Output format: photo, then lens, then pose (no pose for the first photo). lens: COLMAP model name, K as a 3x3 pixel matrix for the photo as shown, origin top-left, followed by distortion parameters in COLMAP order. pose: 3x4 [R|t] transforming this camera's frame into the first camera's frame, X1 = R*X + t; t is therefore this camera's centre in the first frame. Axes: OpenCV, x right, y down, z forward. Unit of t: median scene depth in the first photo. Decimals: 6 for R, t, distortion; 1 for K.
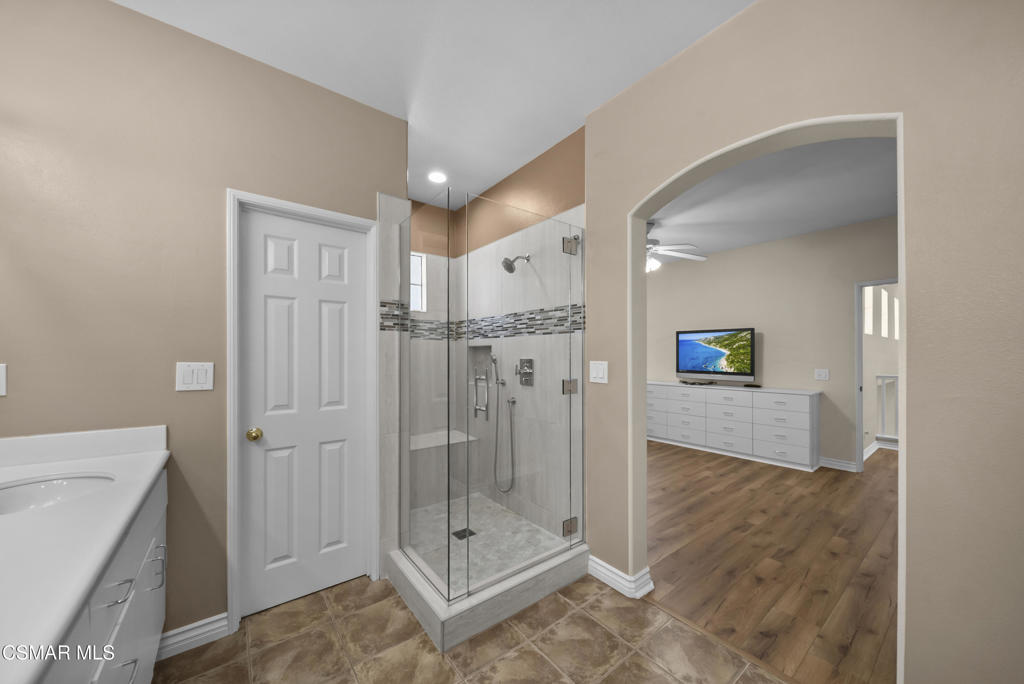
lens RADIAL K [[363.1, 0, 511.2], [0, 363.1, 357.8], [0, 0, 1]] dist [-0.002573, -0.000733]
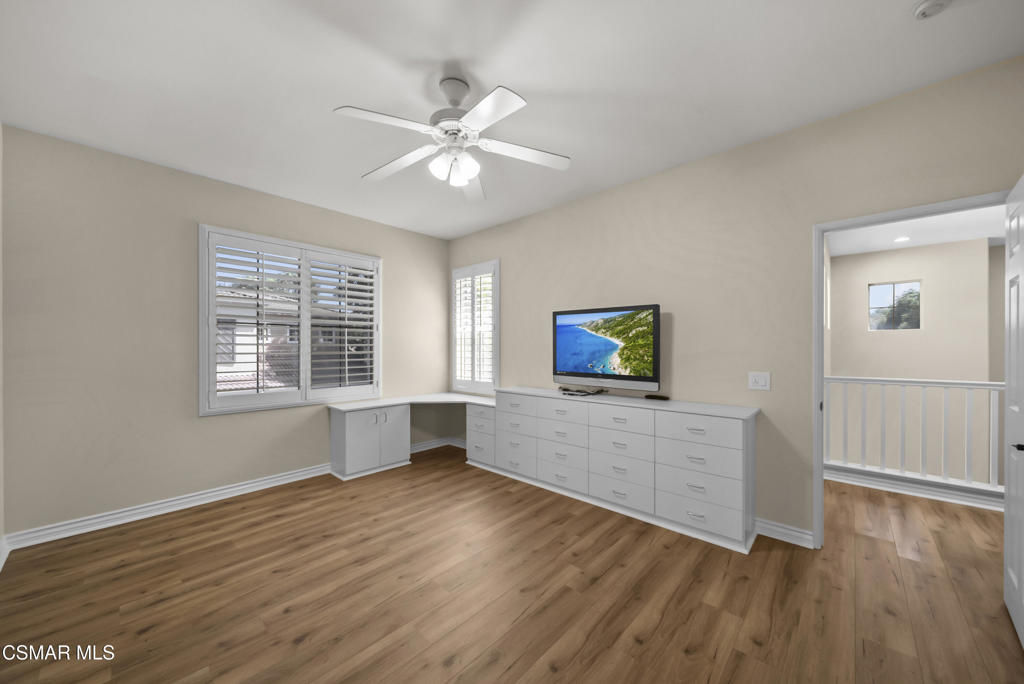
lens RADIAL K [[363.1, 0, 514.4], [0, 363.1, 344.5], [0, 0, 1]] dist [-0.002573, -0.000733]
pose [[0.988022, 0.001085, 0.154308, 0.327434], [0.001255, 0.999886, -0.015067, -0.004817], [-0.154307, 0.015080, 0.987908, 0.420942]]
